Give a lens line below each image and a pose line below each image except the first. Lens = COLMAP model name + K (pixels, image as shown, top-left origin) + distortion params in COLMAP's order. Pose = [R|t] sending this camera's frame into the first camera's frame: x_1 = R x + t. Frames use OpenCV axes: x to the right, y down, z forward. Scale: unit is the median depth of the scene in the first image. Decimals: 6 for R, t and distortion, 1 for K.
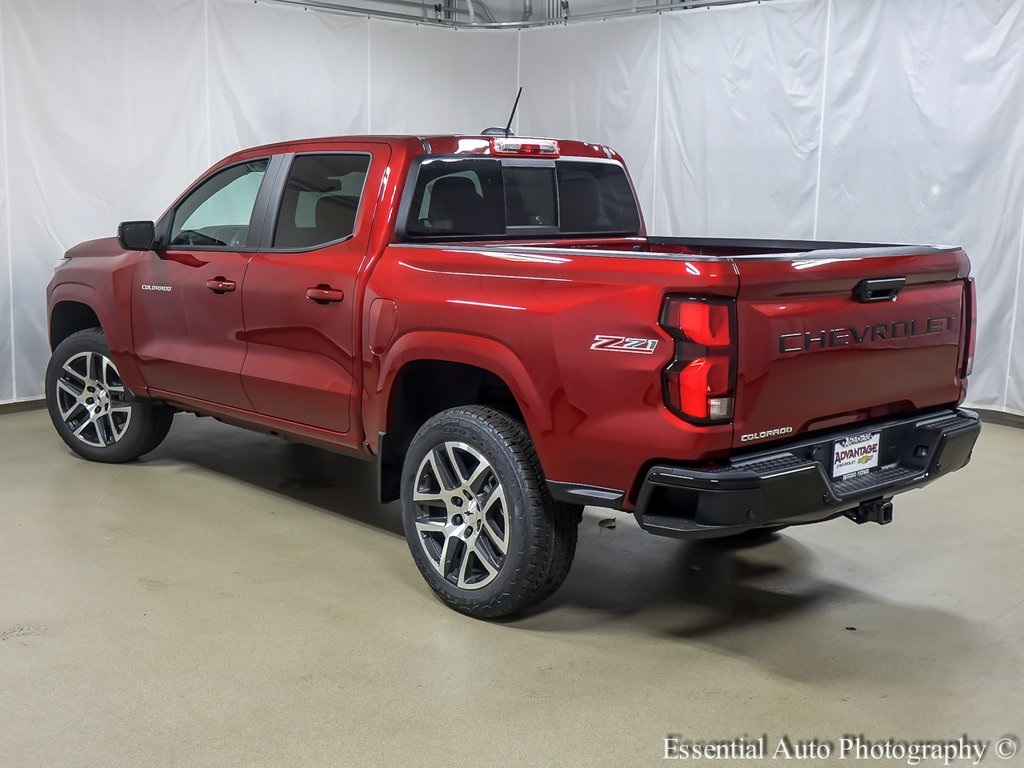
lens RADIAL K [[1152.8, 0, 512.0], [0, 1152.8, 384.0], [0, 0, 1]] dist [0.006210, 0.009835]
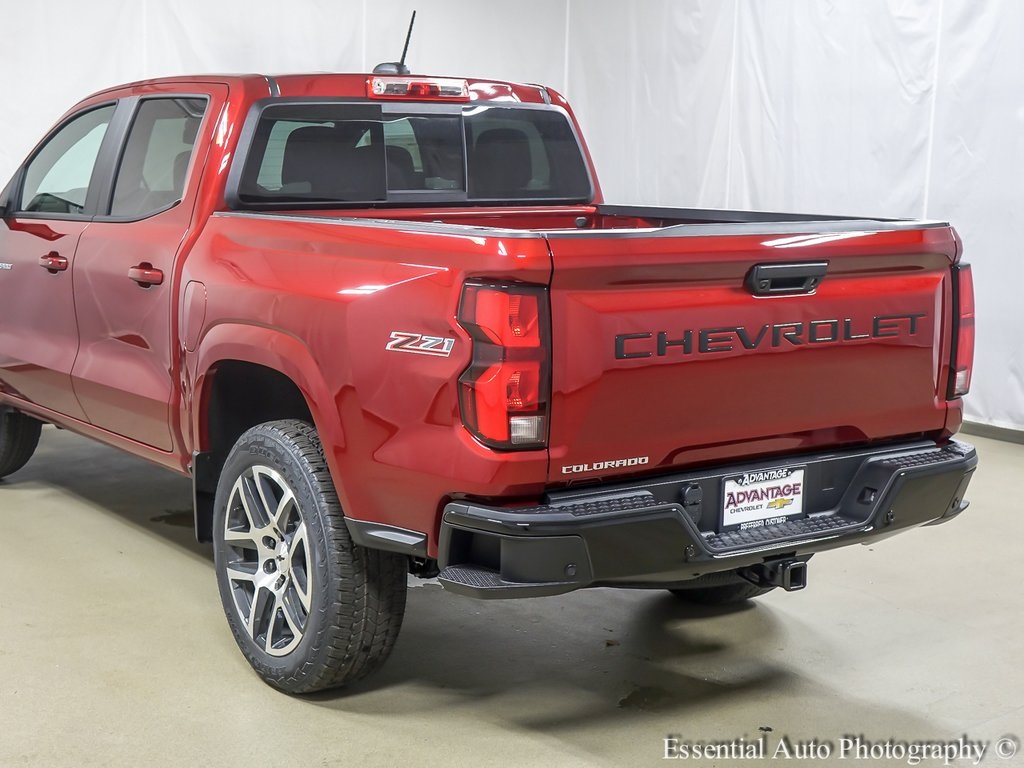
lens RADIAL K [[1525.1, 0, 512.0], [0, 1525.1, 384.0], [0, 0, 1]] dist [0.009064, -0.007513]
pose [[0.993235, 0.021069, -0.114192, 0.237376], [-0.022201, 0.999716, -0.008651, -0.000063], [0.113977, 0.011128, 0.993421, -0.007196]]
